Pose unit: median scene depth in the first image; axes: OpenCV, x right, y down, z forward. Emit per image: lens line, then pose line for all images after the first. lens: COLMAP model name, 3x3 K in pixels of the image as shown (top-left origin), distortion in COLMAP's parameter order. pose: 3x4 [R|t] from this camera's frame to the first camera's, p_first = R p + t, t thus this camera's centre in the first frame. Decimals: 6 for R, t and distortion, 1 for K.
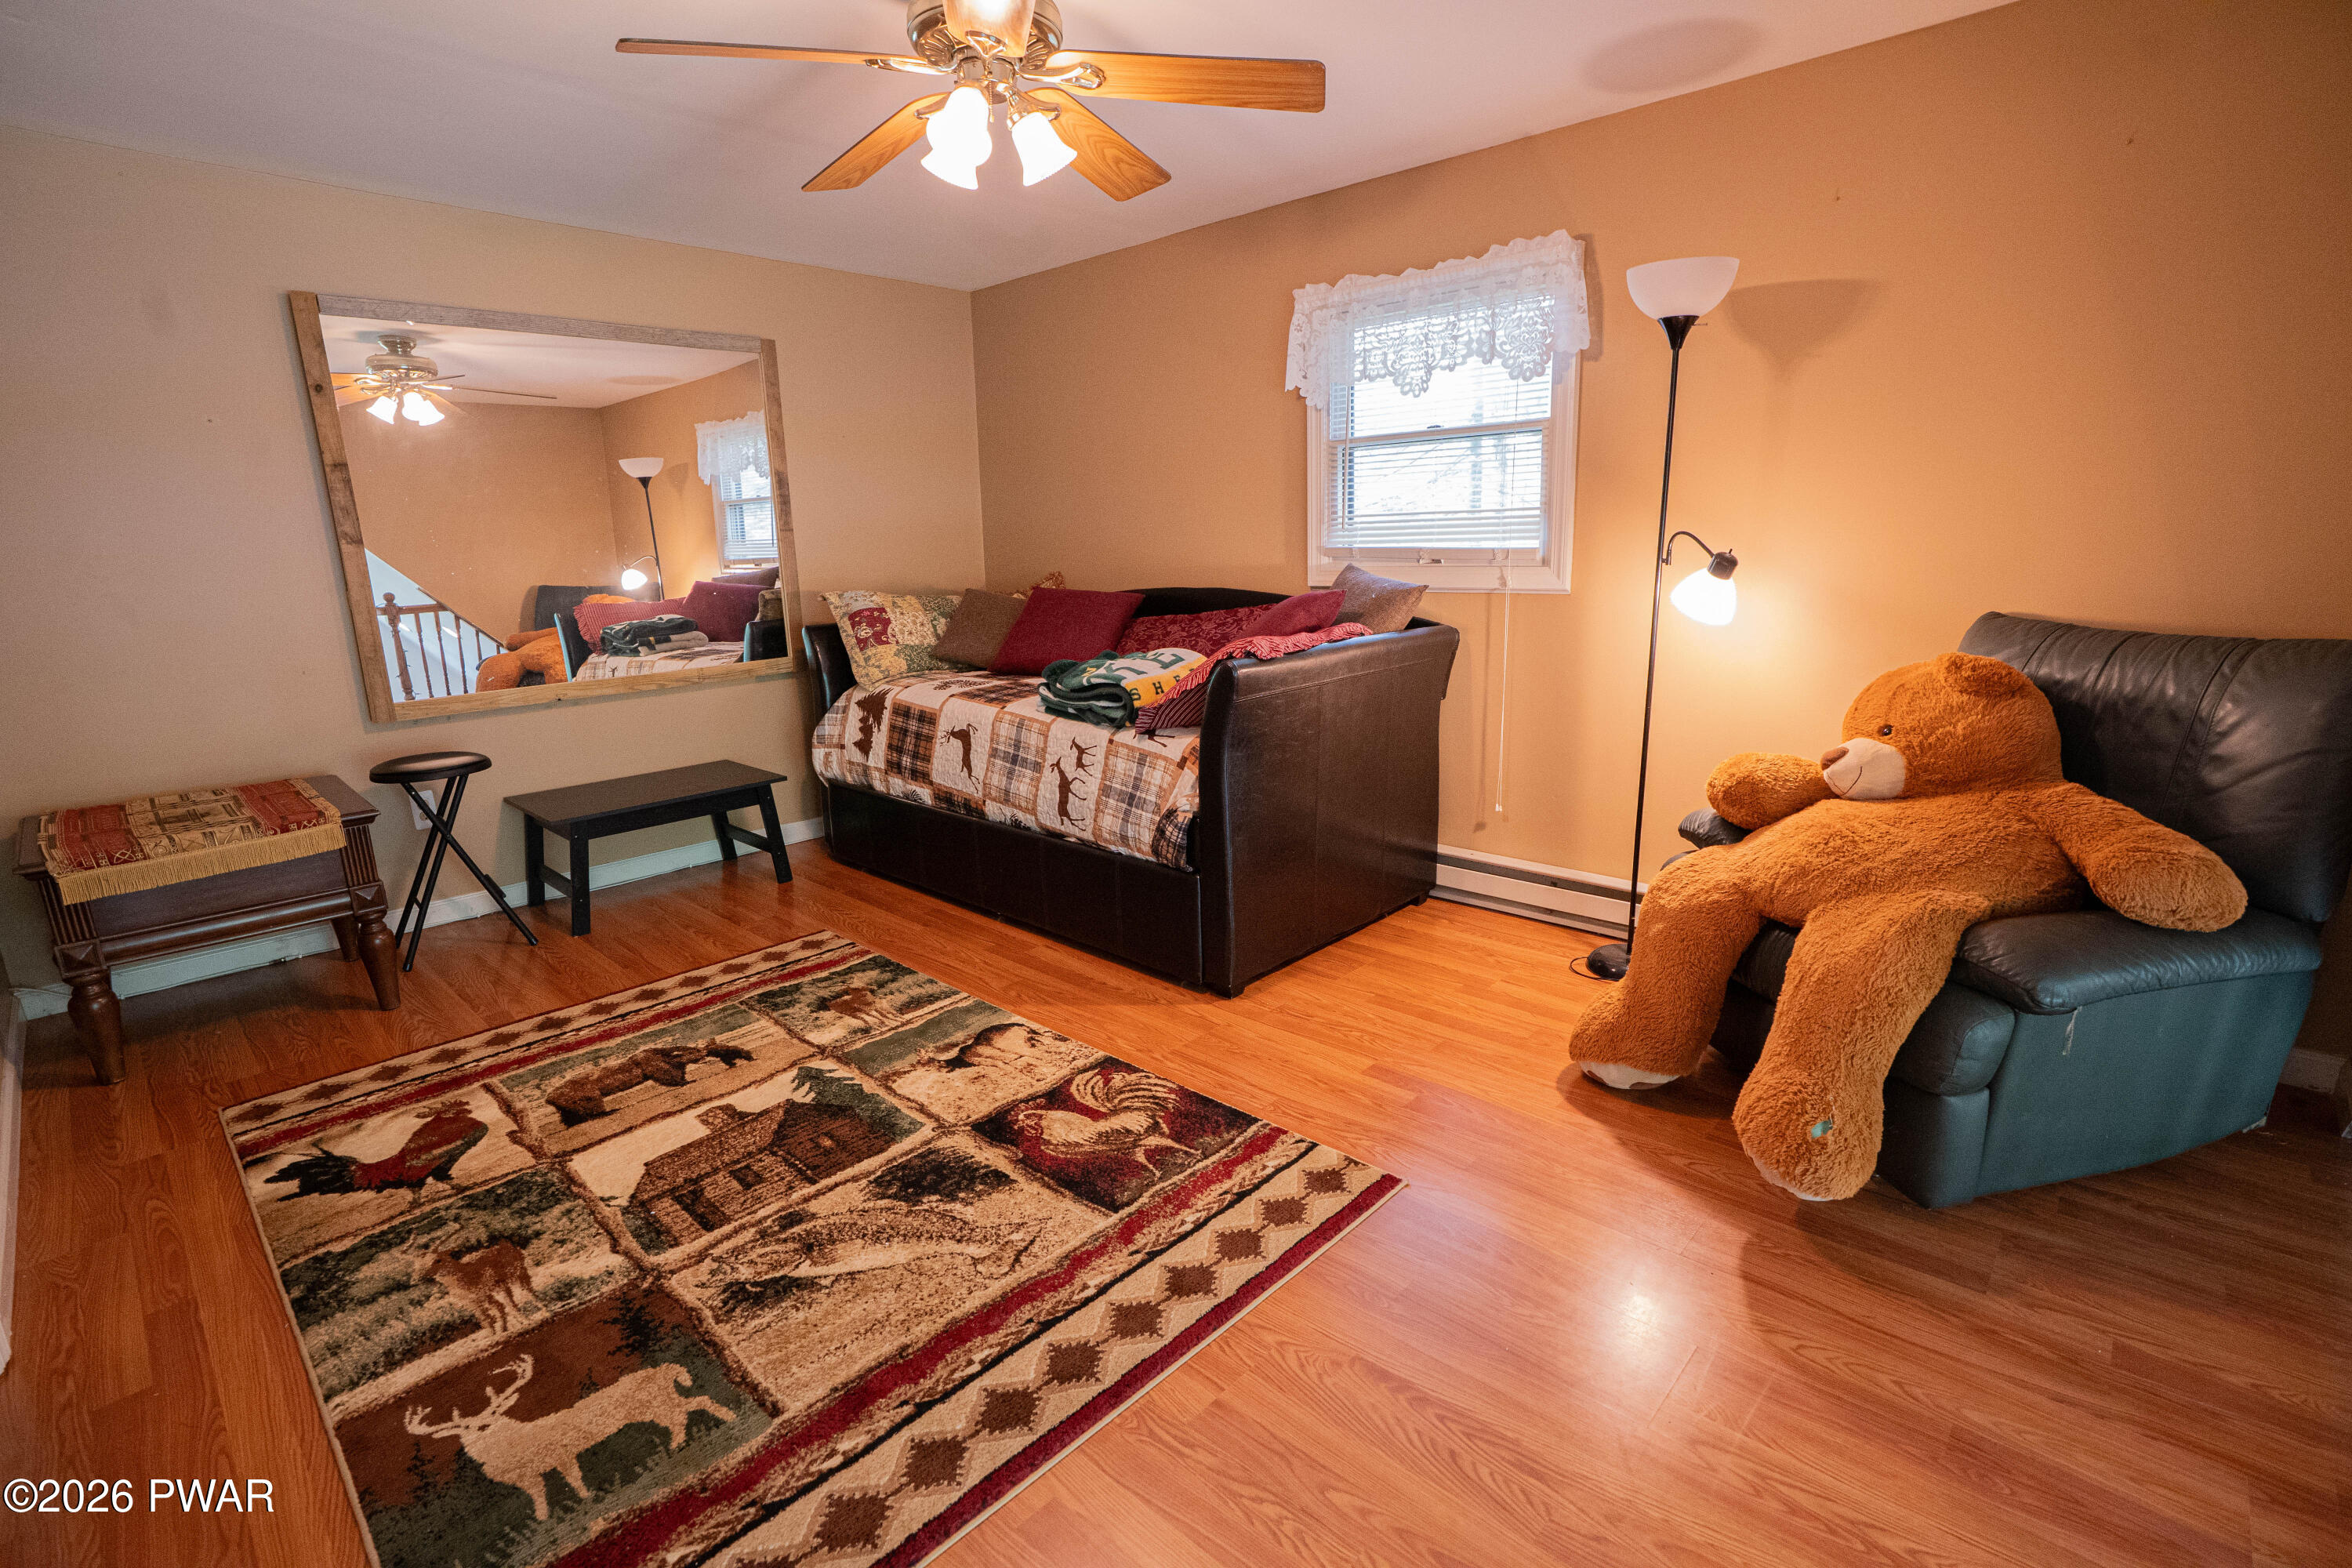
lens RADIAL K [[1087.6, 0, 1175.6], [0, 1087.6, 782.9], [0, 0, 1]] dist [-0.061755, 0.021619]
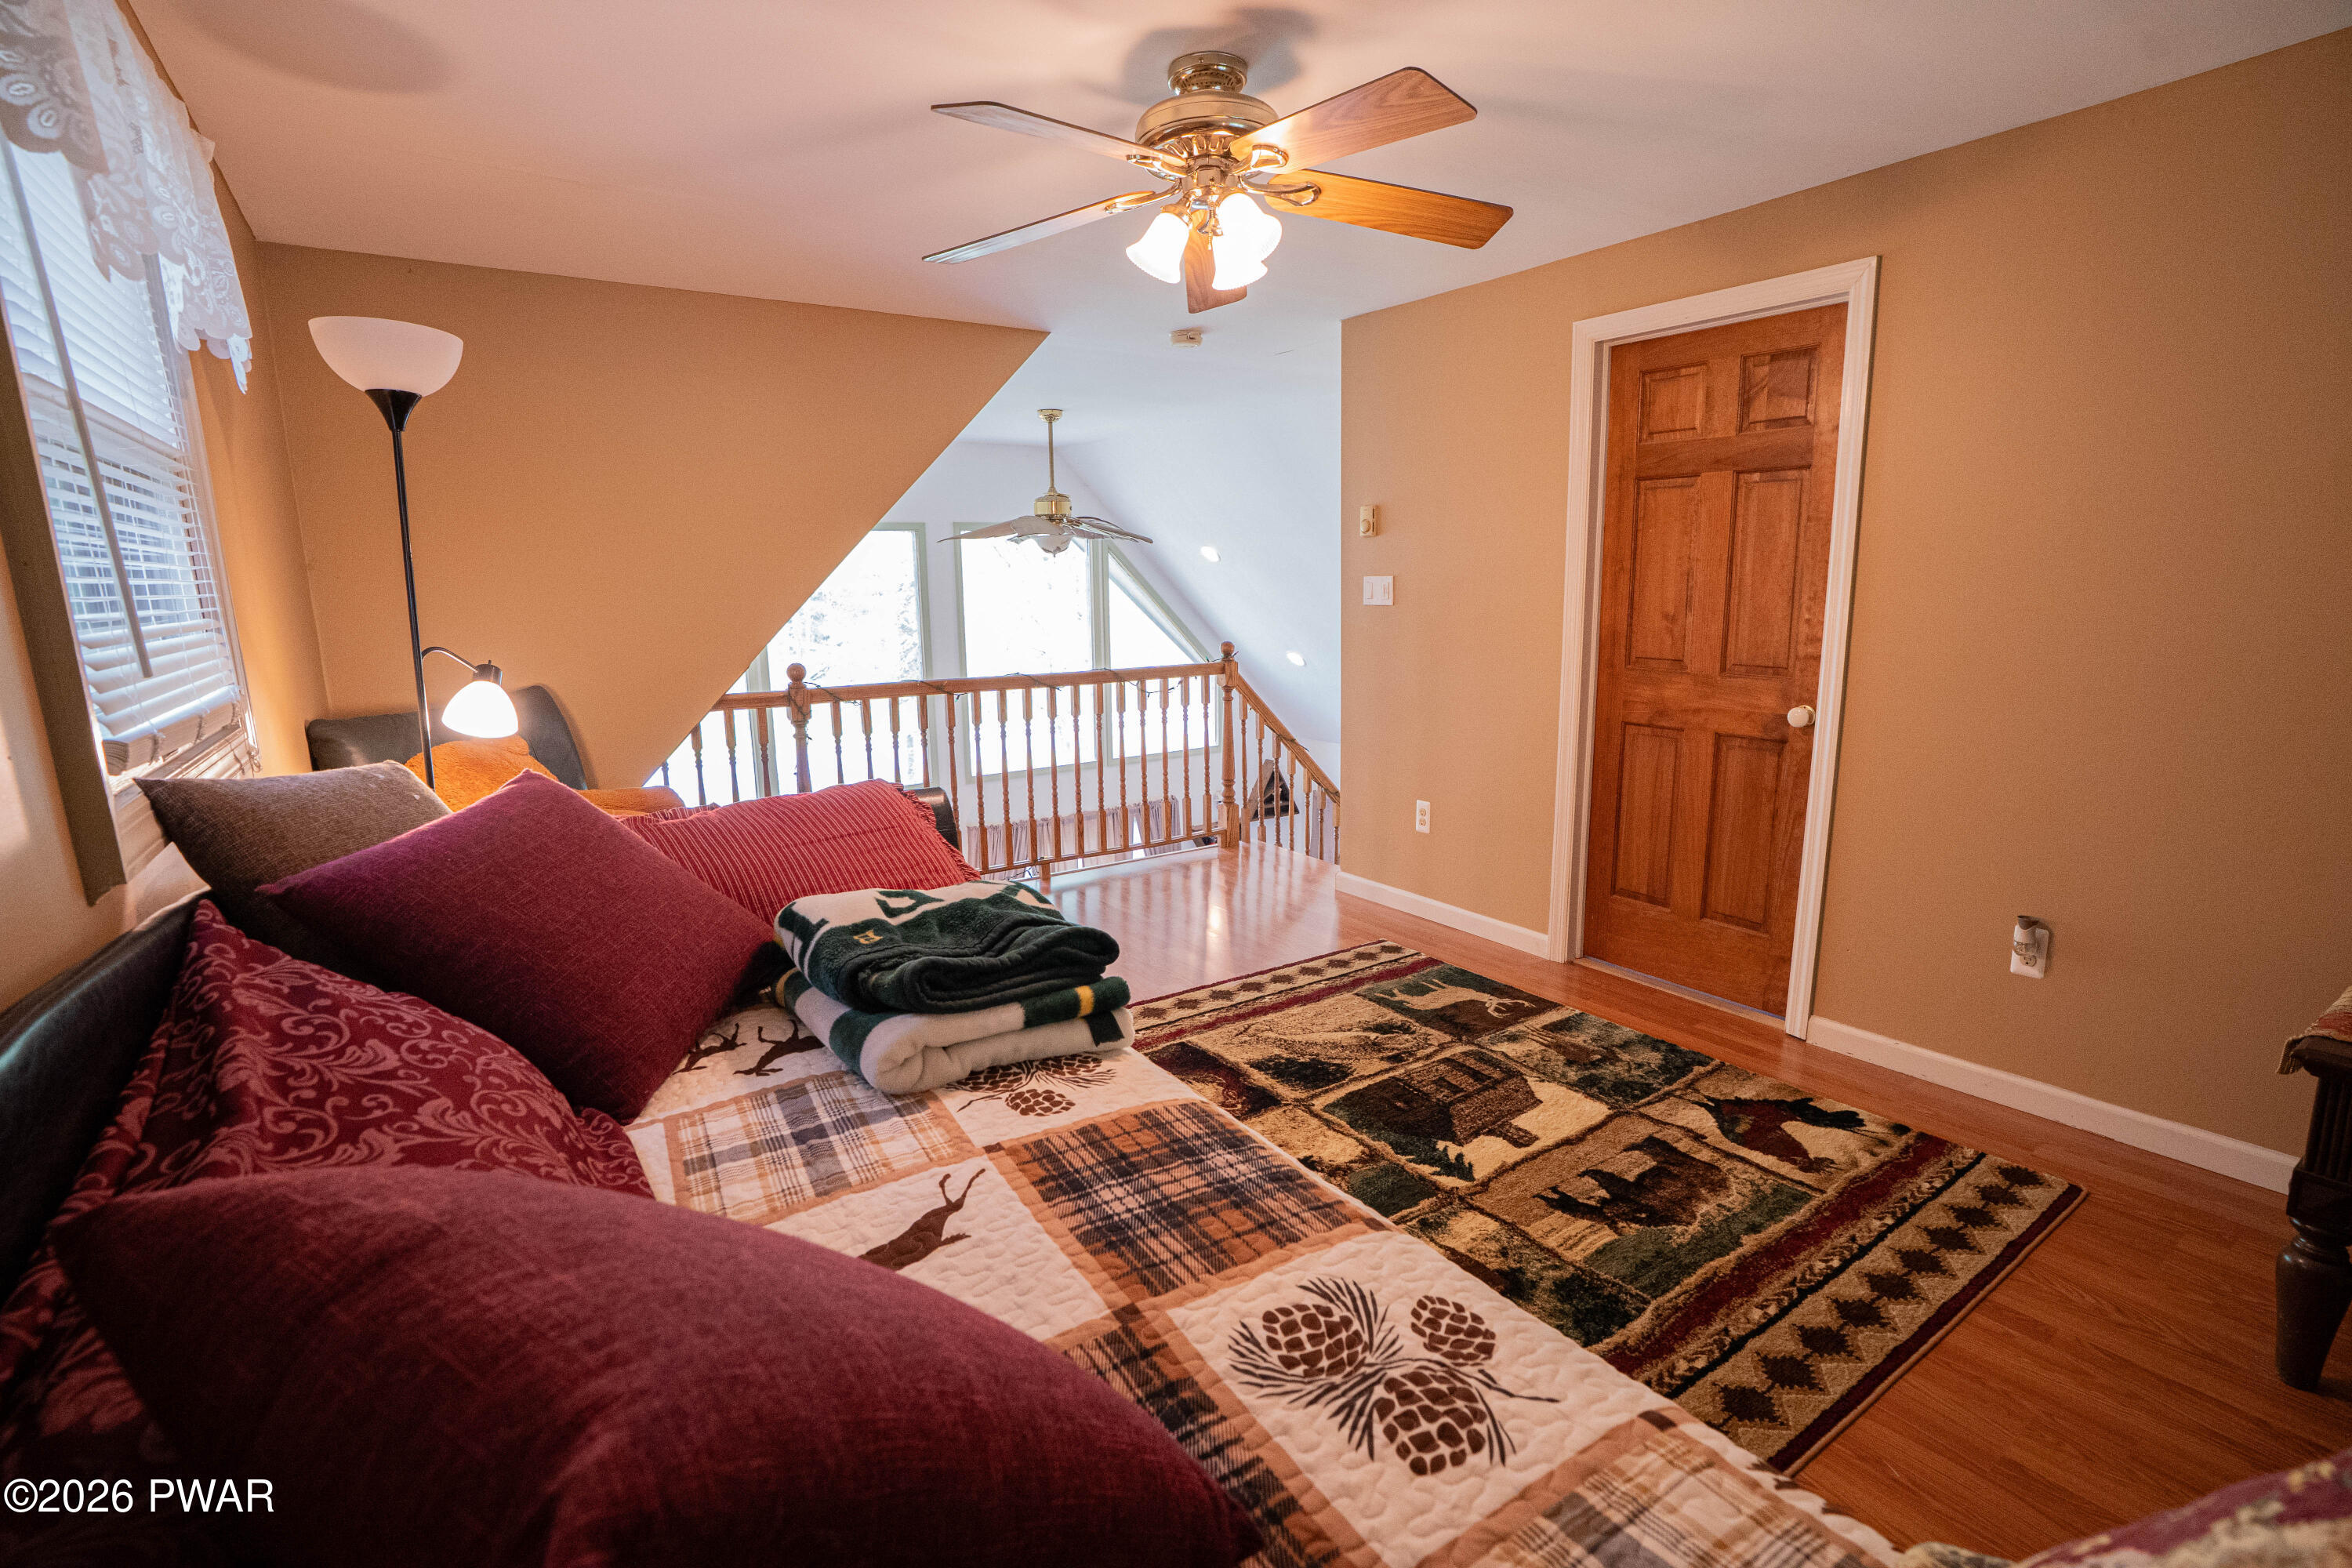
lens RADIAL K [[1087.6, 0, 1175.5], [0, 1087.6, 793.1], [0, 0, 1]] dist [-0.061755, 0.021619]
pose [[-0.975196, -0.003806, 0.221310, -0.364879], [0.085563, 0.915645, 0.392777, -0.512830], [-0.204136, 0.401971, -0.892607, 2.105396]]
